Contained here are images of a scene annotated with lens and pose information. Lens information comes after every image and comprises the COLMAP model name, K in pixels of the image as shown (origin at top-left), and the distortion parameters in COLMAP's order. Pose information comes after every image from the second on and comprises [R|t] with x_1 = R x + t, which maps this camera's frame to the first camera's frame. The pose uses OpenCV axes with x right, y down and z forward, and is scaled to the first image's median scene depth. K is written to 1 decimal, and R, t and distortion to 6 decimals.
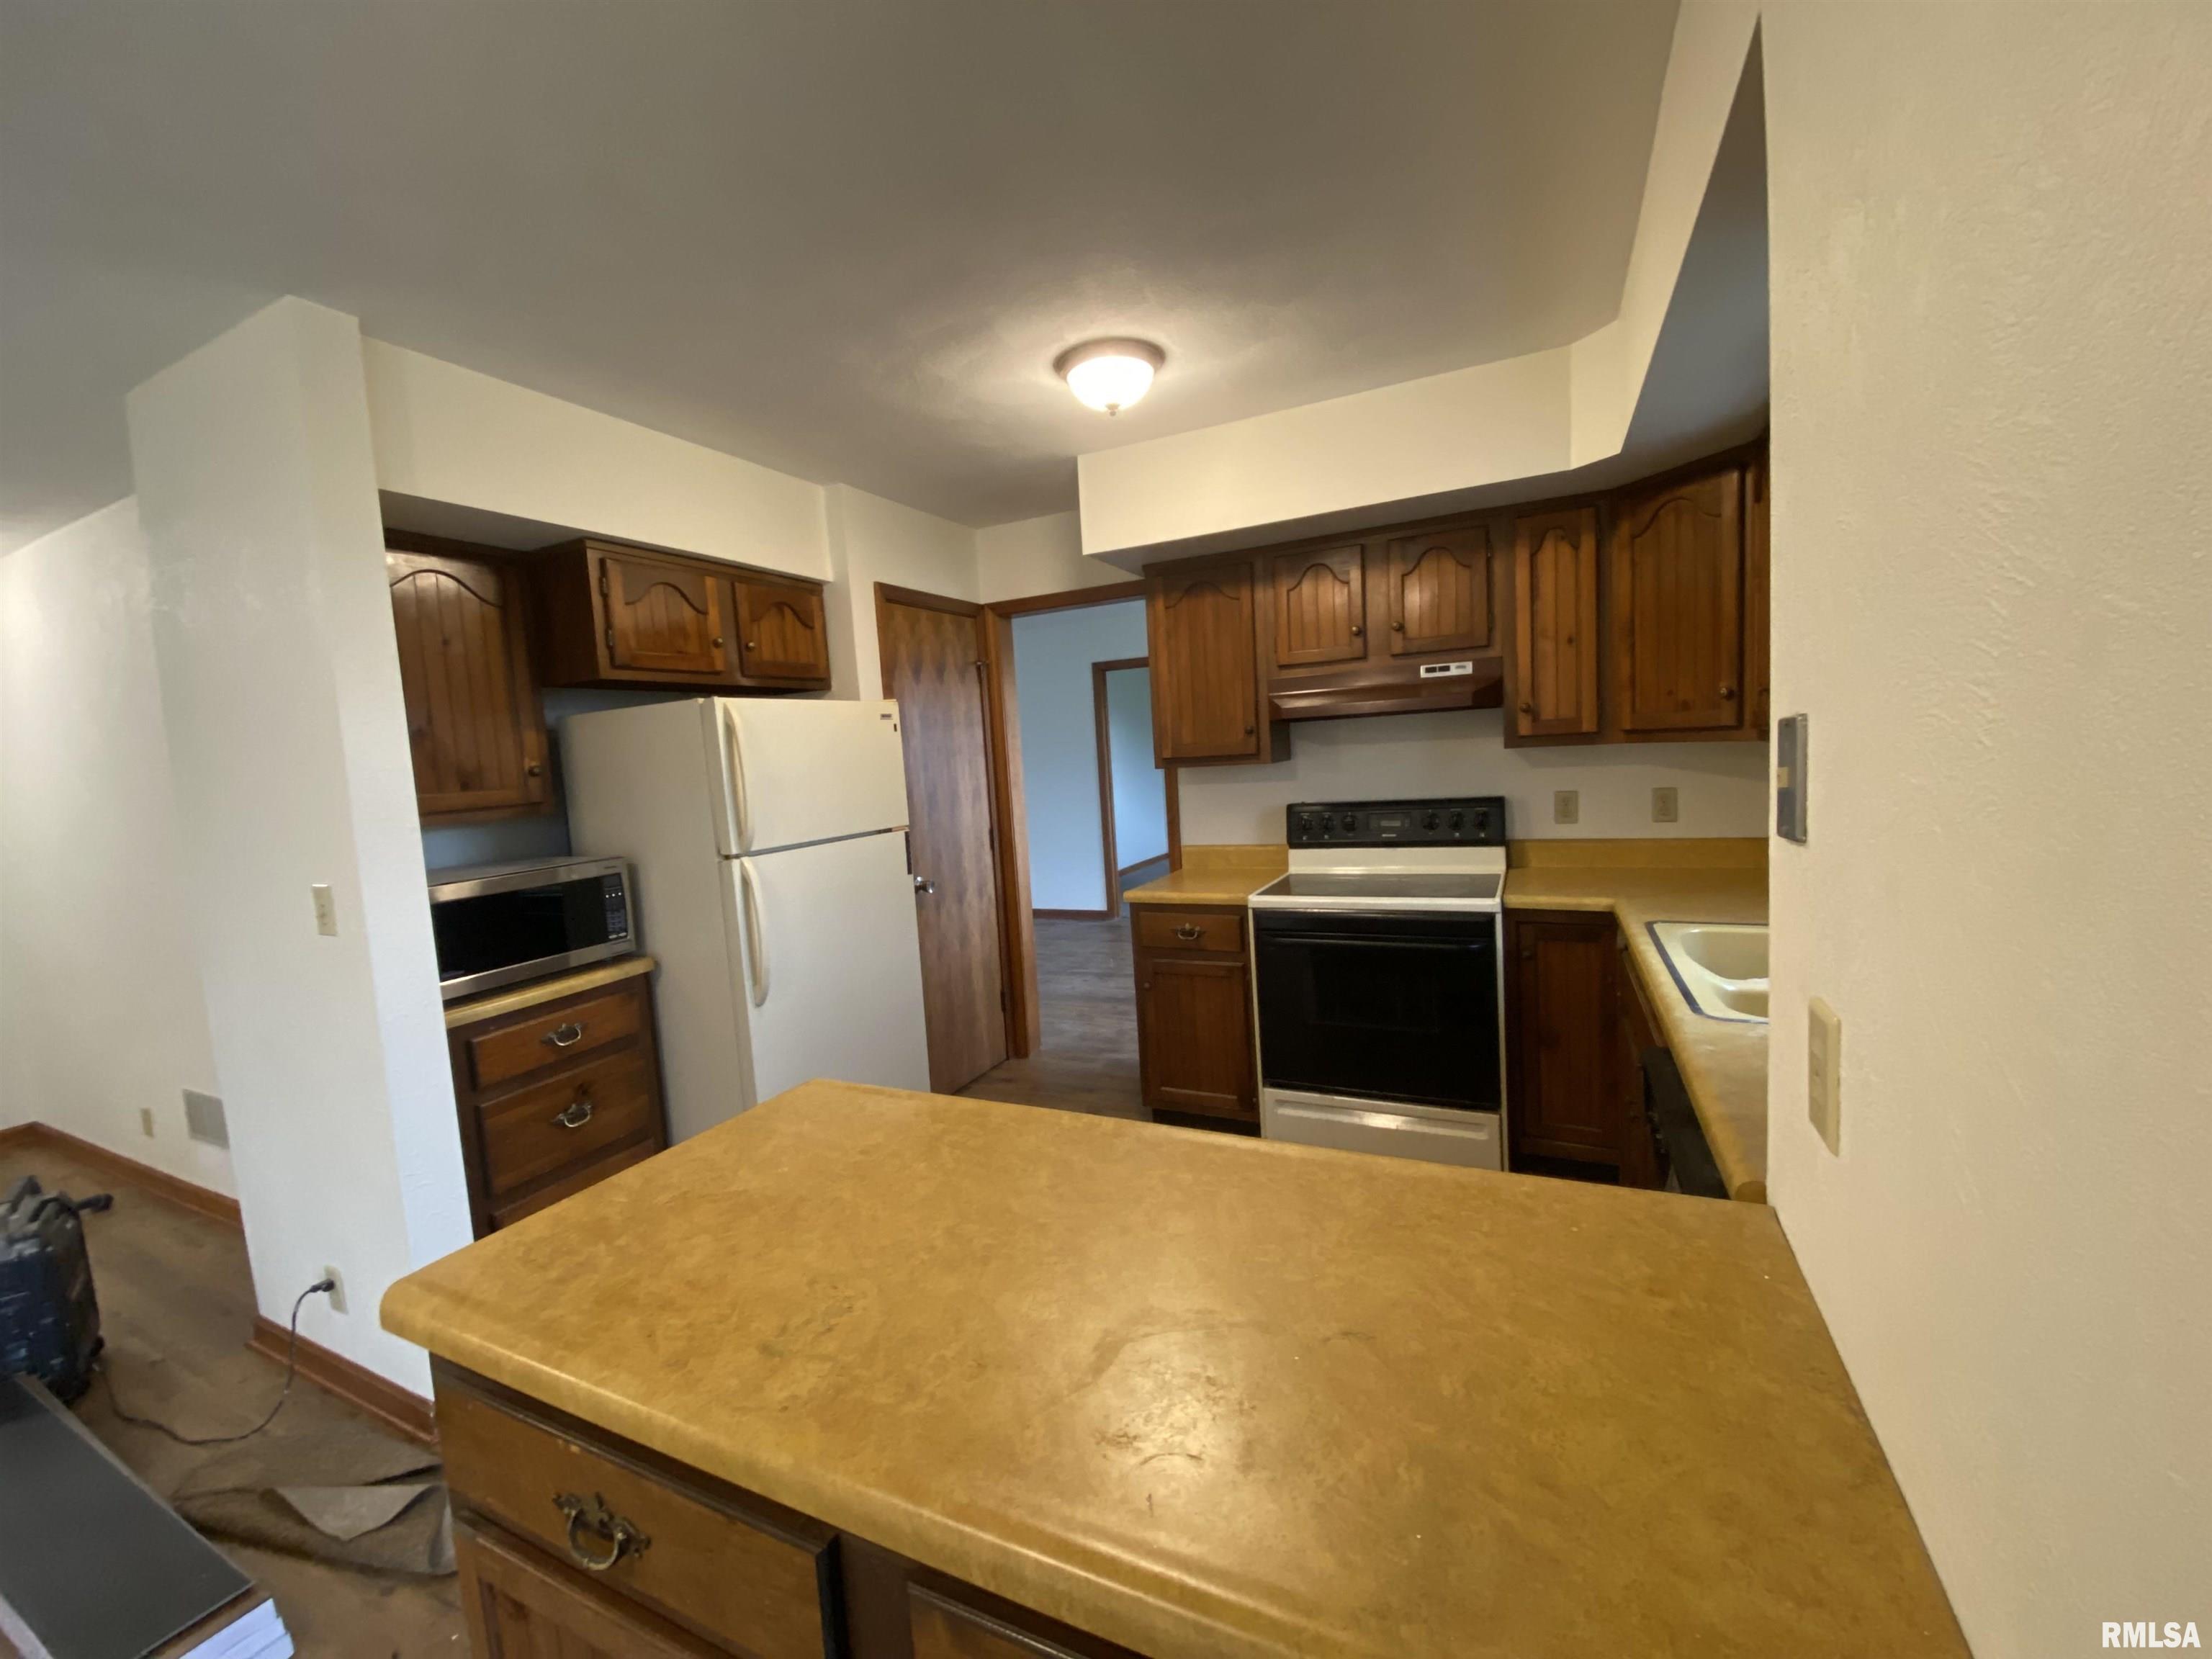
lens RADIAL K [[884.7, 0, 1099.7], [0, 884.7, 827.6], [0, 0, 1]] dist [0.023621, -0.021037]
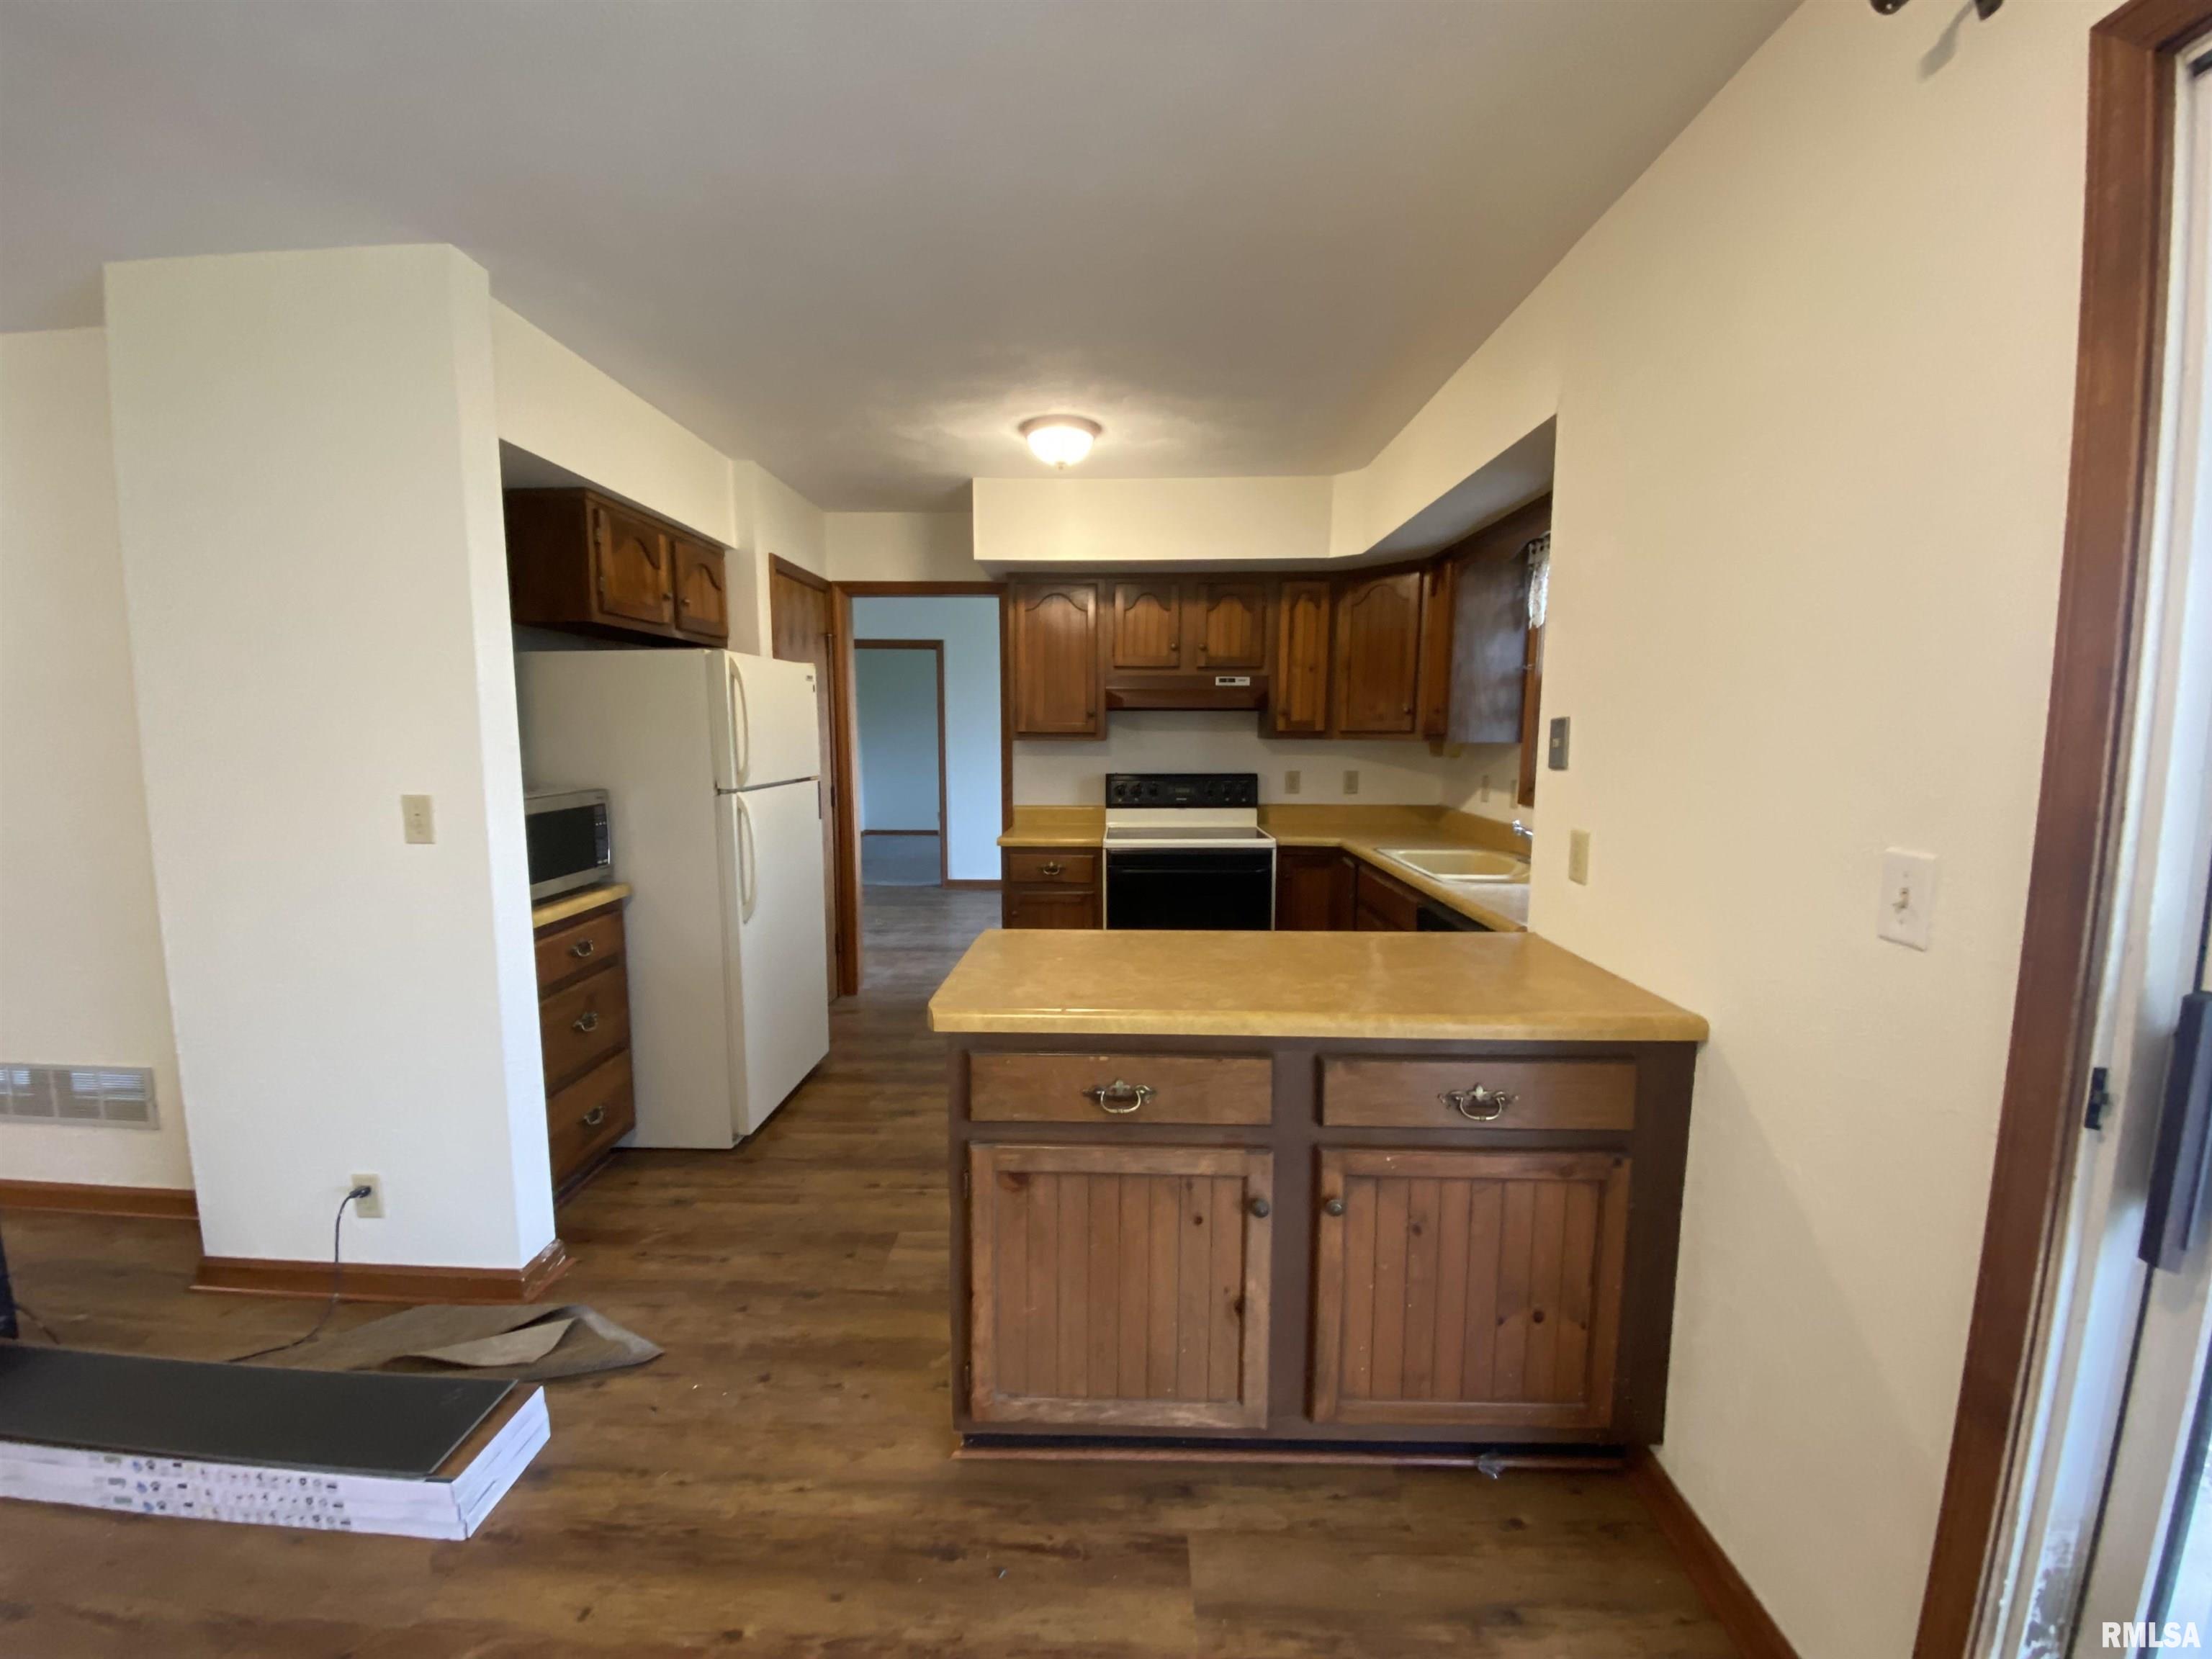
lens RADIAL K [[891.1, 0, 1103.4], [0, 891.1, 823.9], [0, 0, 1]] dist [0.021897, -0.021212]
pose [[0.907428, 0.019491, 0.419755, -0.382864], [-0.021915, 0.999759, 0.000953, 0.052393], [-0.419635, -0.010064, 0.907637, -0.203235]]
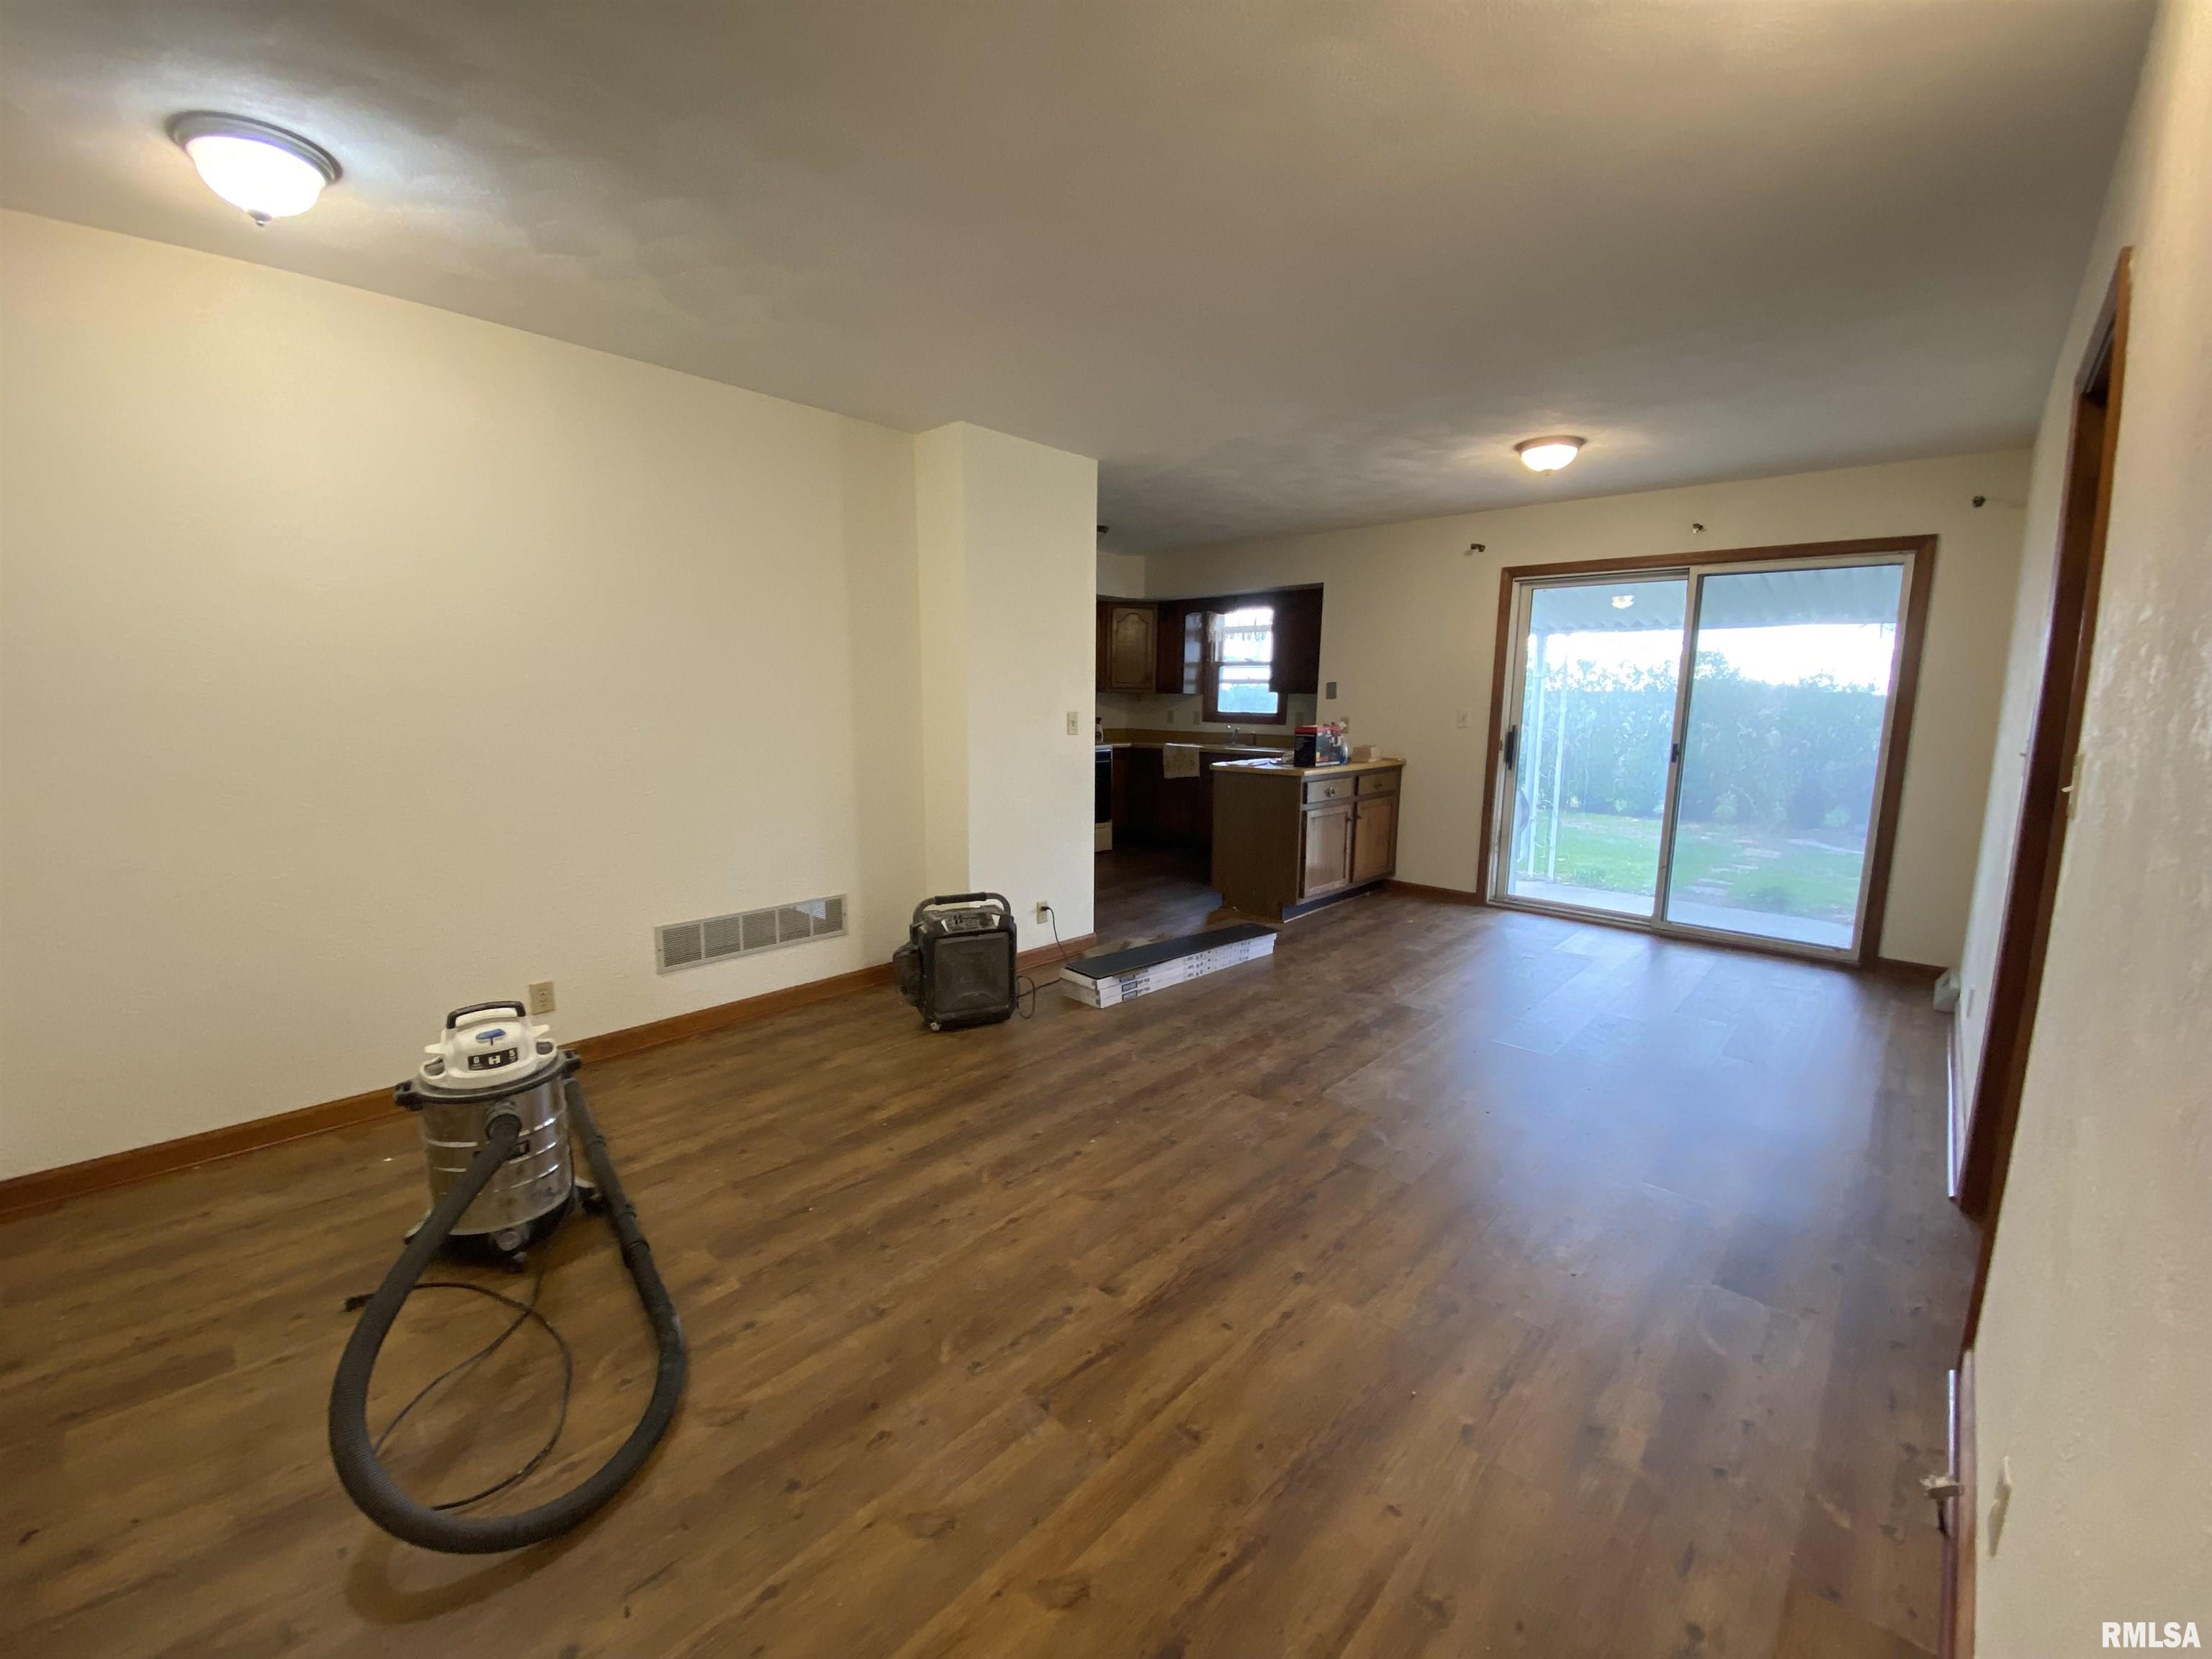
lens RADIAL K [[891.1, 0, 1103.4], [0, 891.1, 823.9], [0, 0, 1]] dist [0.021897, -0.021212]
pose [[0.289869, -0.072950, 0.954282, -1.976154], [0.056584, 0.996653, 0.059001, 0.145184], [-0.955392, 0.036894, 0.293026, 0.178720]]
